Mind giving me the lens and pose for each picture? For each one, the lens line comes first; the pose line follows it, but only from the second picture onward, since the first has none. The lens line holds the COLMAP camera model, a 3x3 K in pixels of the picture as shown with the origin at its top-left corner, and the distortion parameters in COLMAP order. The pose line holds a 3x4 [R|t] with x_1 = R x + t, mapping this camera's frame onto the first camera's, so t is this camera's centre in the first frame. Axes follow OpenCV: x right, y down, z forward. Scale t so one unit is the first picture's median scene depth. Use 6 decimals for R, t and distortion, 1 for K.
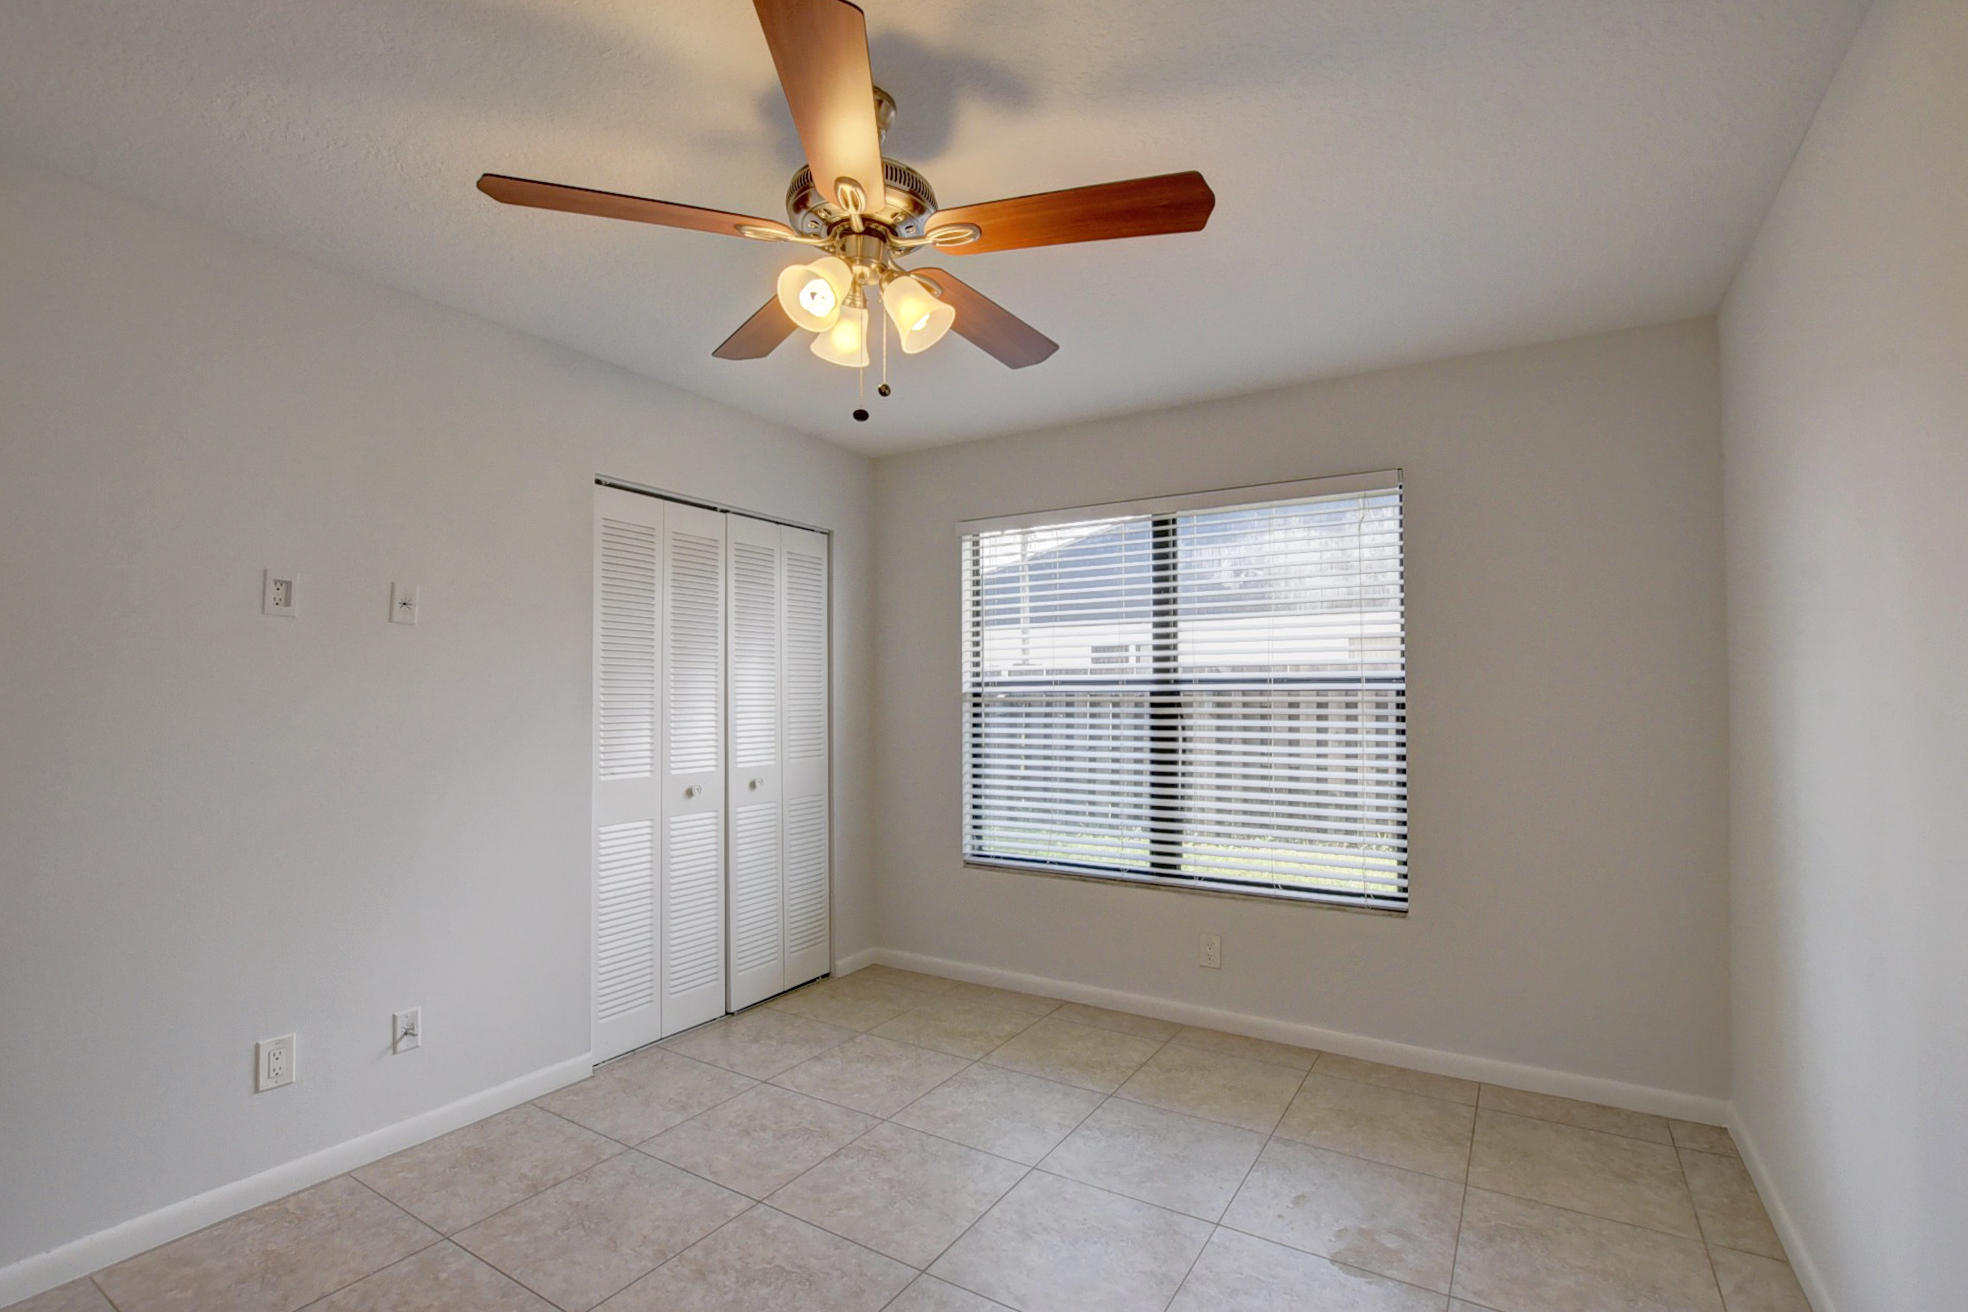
lens RADIAL K [[869.5, 0, 992.3], [0, 869.5, 672.2], [0, 0, 1]] dist [-0.034857, 0.004734]
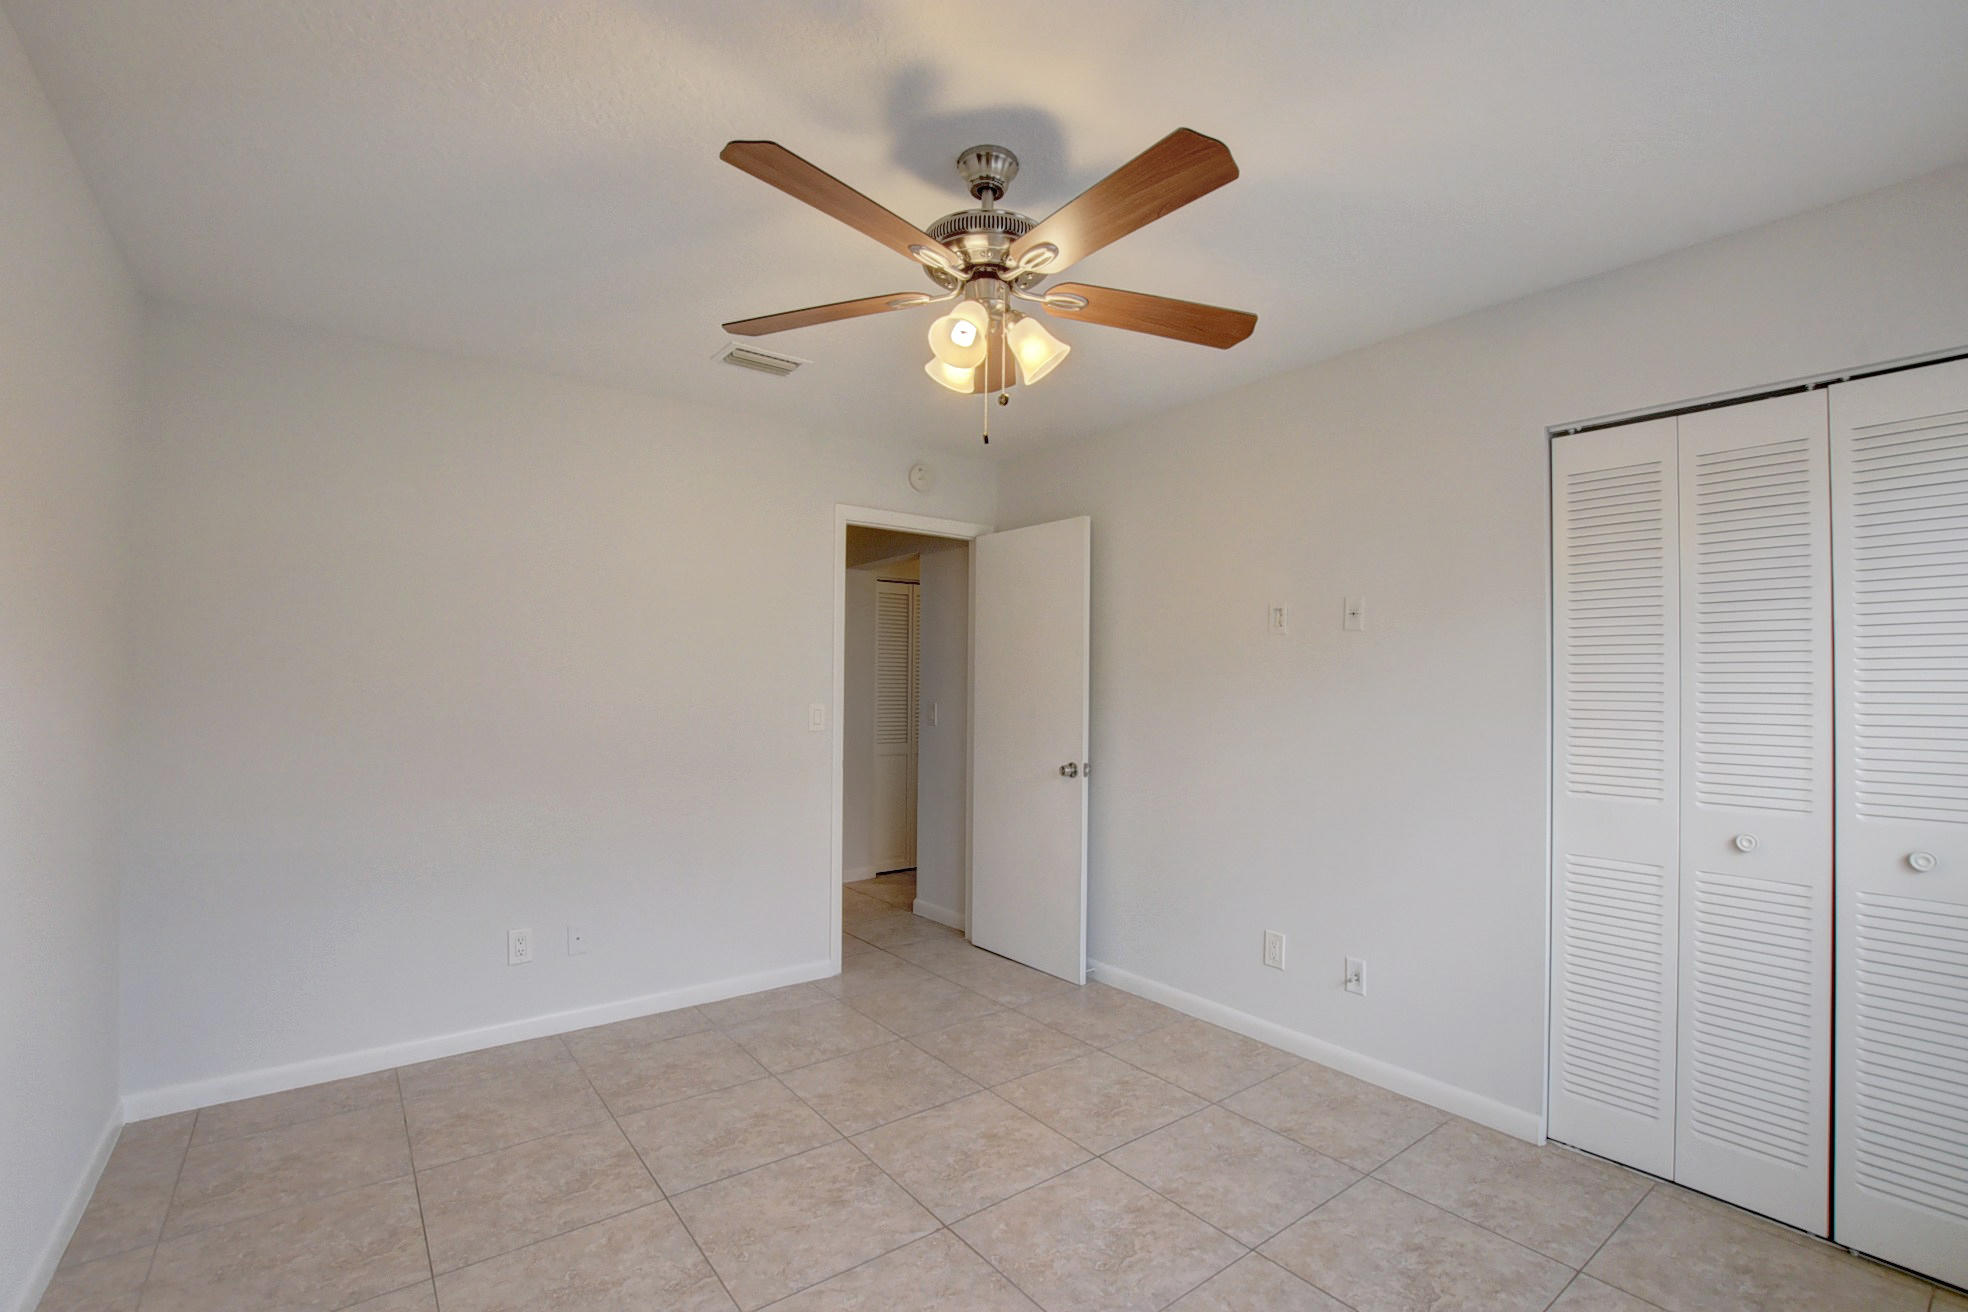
lens RADIAL K [[869.5, 0, 992.3], [0, 869.5, 672.2], [0, 0, 1]] dist [-0.034857, 0.004734]
pose [[-0.348437, -0.019422, -0.937131, 0.591968], [0.015049, 0.999541, -0.026311, 0.024188], [0.937211, -0.023271, -0.347984, 0.928811]]
